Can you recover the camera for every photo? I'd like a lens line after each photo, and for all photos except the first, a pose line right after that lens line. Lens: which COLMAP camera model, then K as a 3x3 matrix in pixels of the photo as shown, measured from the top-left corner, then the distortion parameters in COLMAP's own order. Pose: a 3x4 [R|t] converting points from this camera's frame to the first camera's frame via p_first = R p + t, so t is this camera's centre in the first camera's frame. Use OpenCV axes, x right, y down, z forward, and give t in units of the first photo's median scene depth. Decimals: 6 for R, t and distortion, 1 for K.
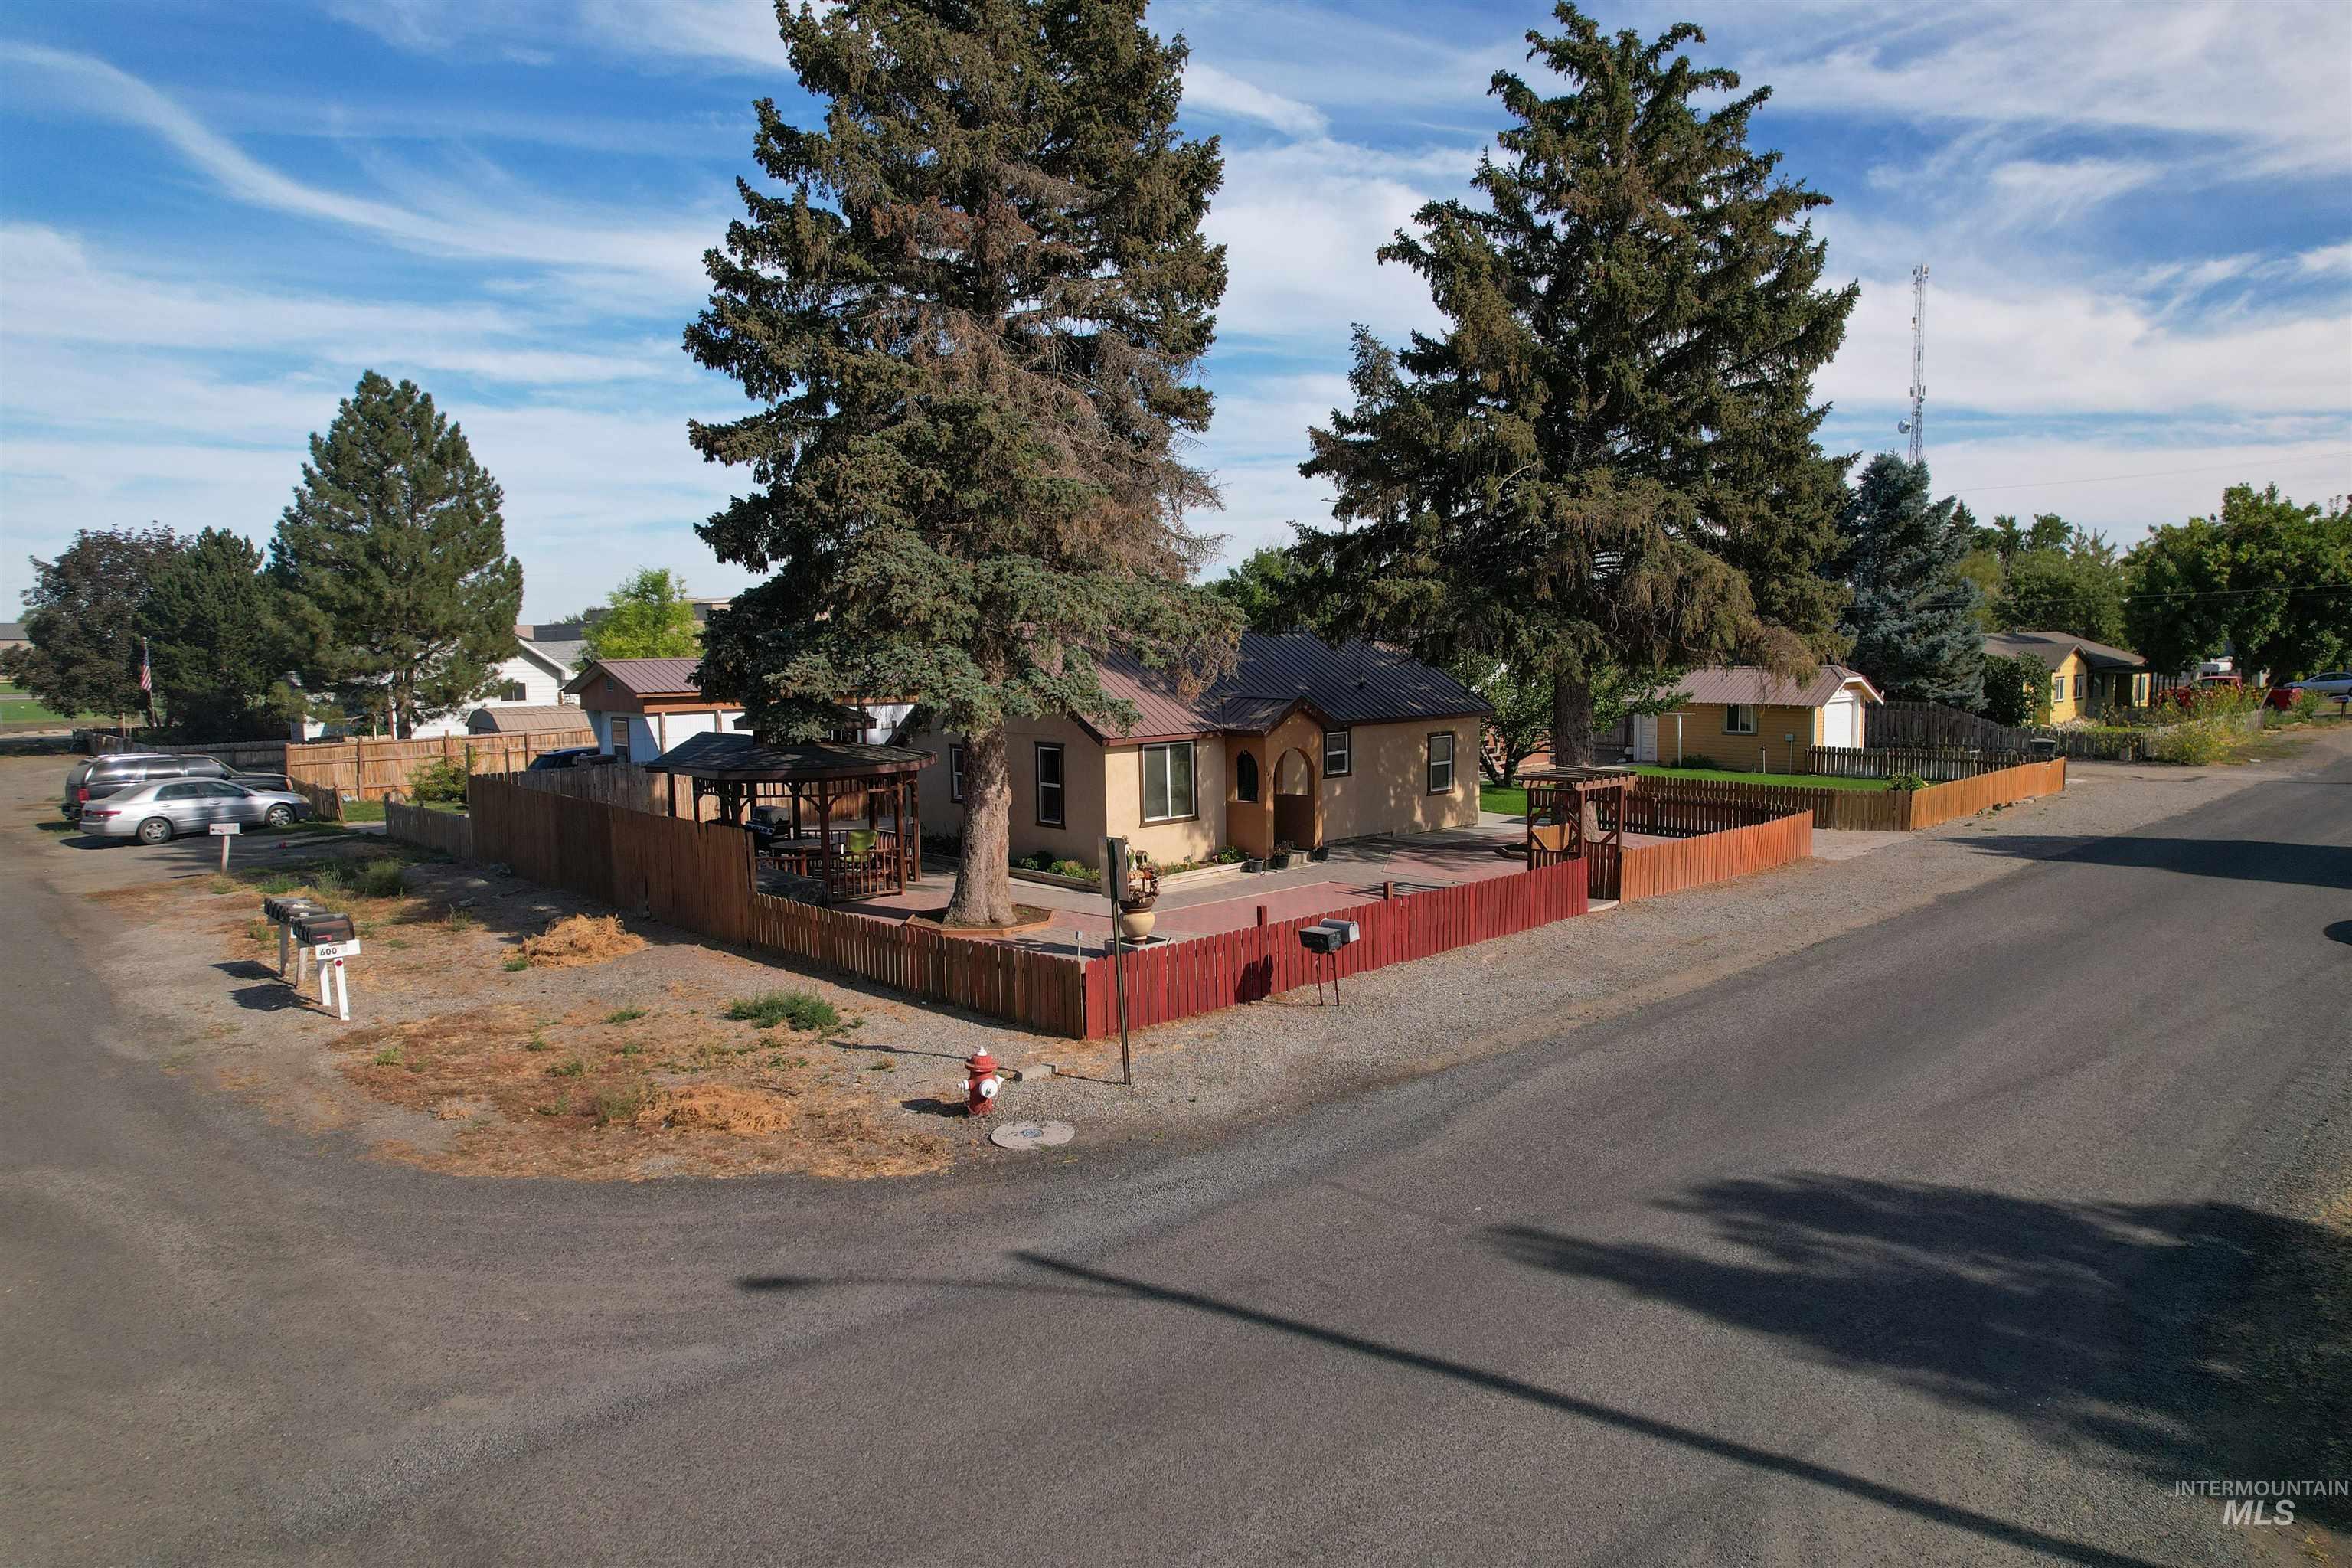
lens RADIAL K [[1558.0, 0, 1163.6], [0, 1558.0, 776.3], [0, 0, 1]] dist [-0.021406, -0.005922]
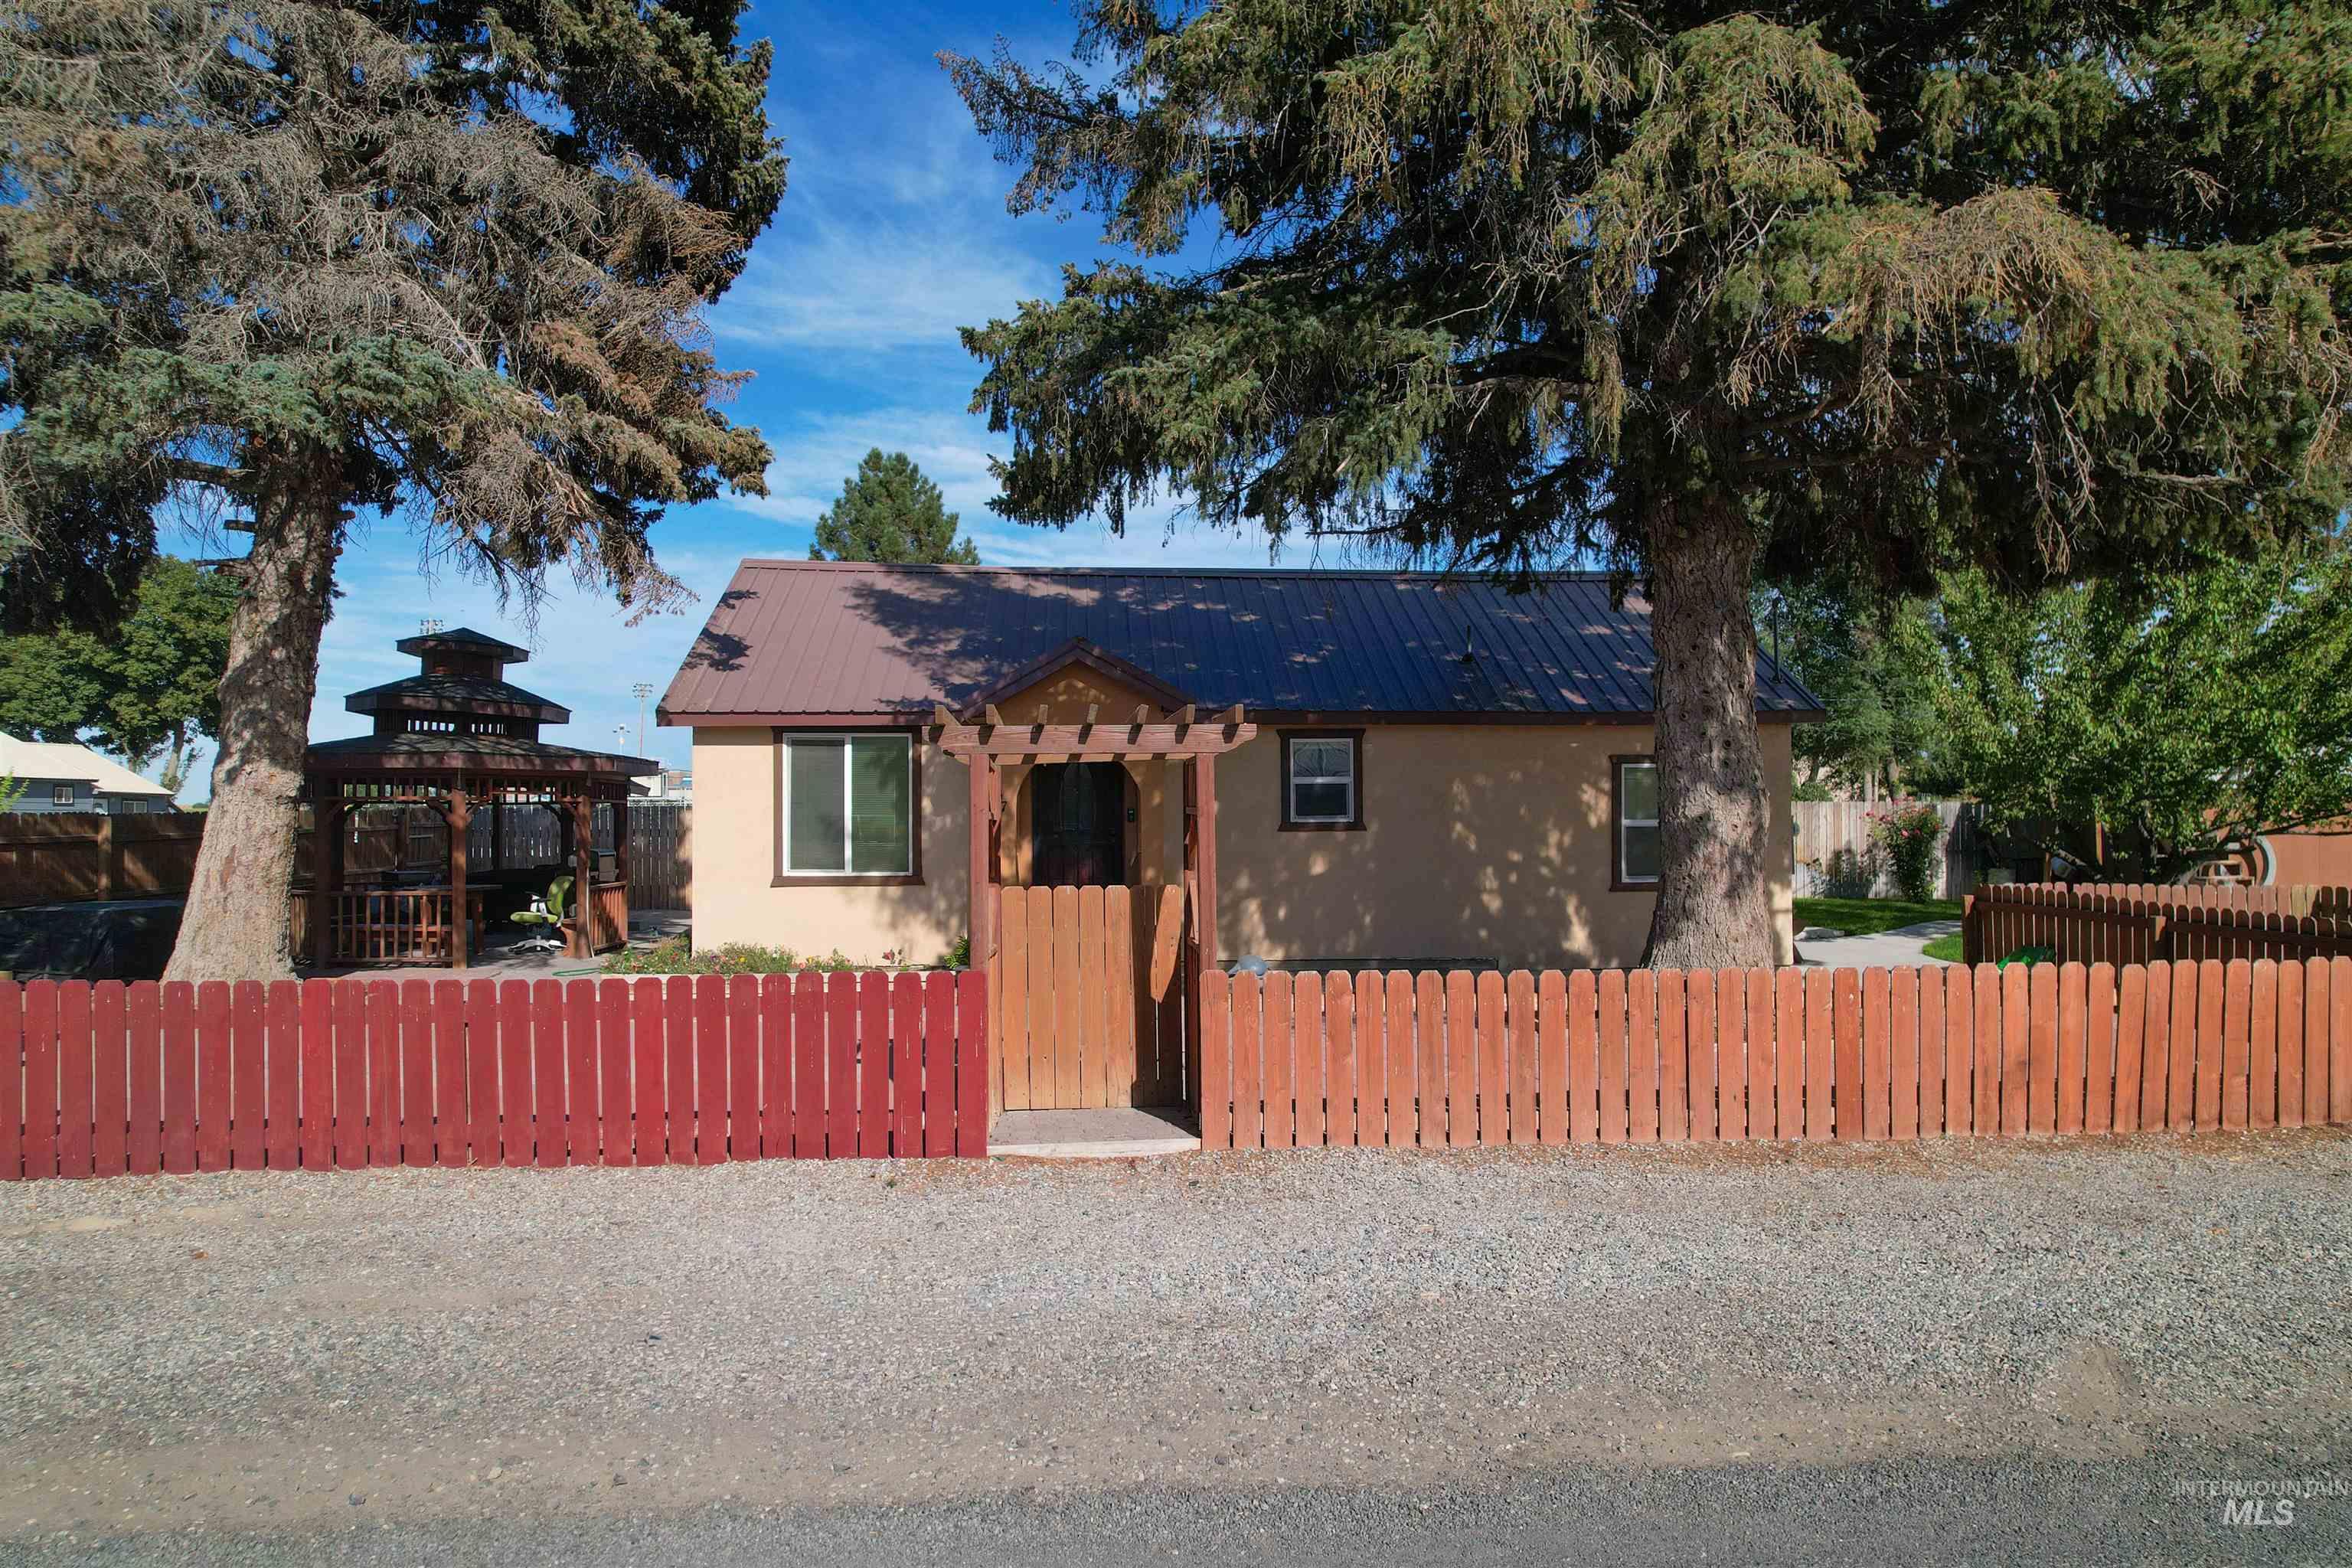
lens RADIAL K [[1528.1, 0, 1189.9], [0, 1528.1, 771.9], [0, 0, 1]] dist [-0.045469, 0.044121]
pose [[0.791333, -0.005773, -0.611359, 0.410478], [-0.065353, 0.993427, -0.093974, 0.032905], [0.607883, 0.114319, 0.785754, 0.653507]]
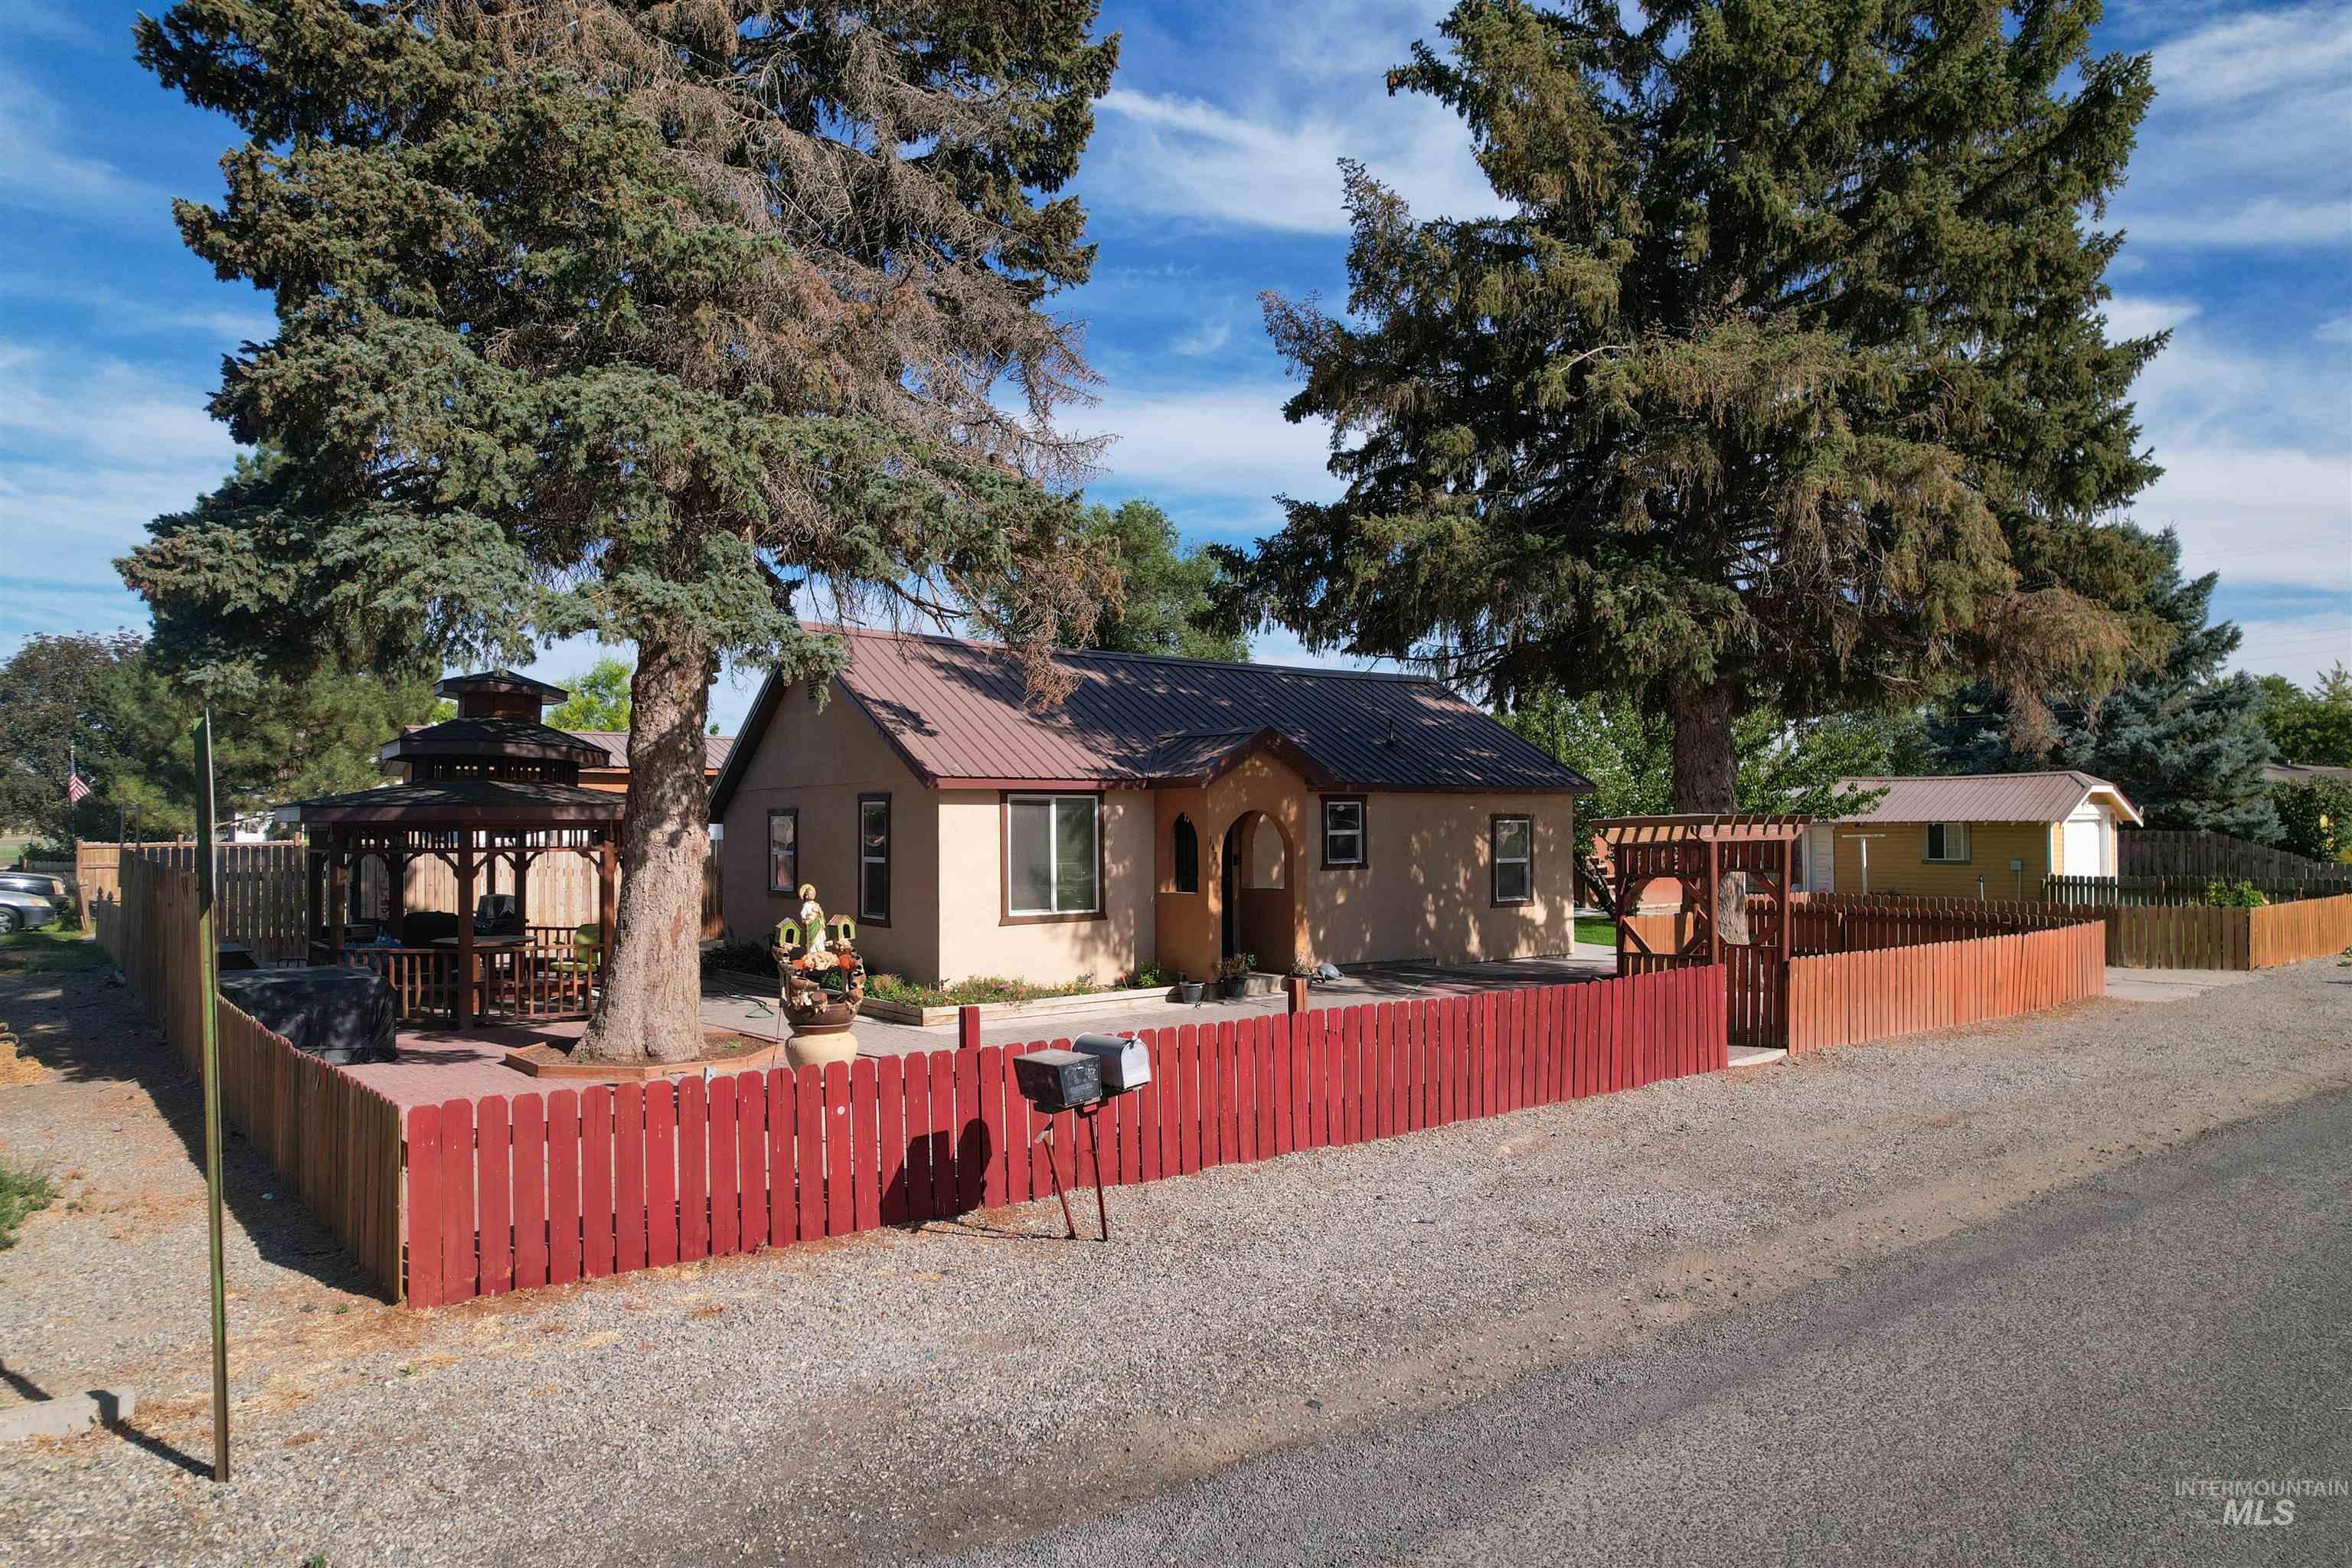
lens RADIAL K [[1528.1, 0, 1178.8], [0, 1528.1, 787.9], [0, 0, 1]] dist [-0.045469, 0.044121]
pose [[0.995685, 0.007285, -0.092509, 0.111066], [-0.018316, 0.992730, -0.118965, 0.048579], [0.090970, 0.120146, 0.988580, 0.379277]]
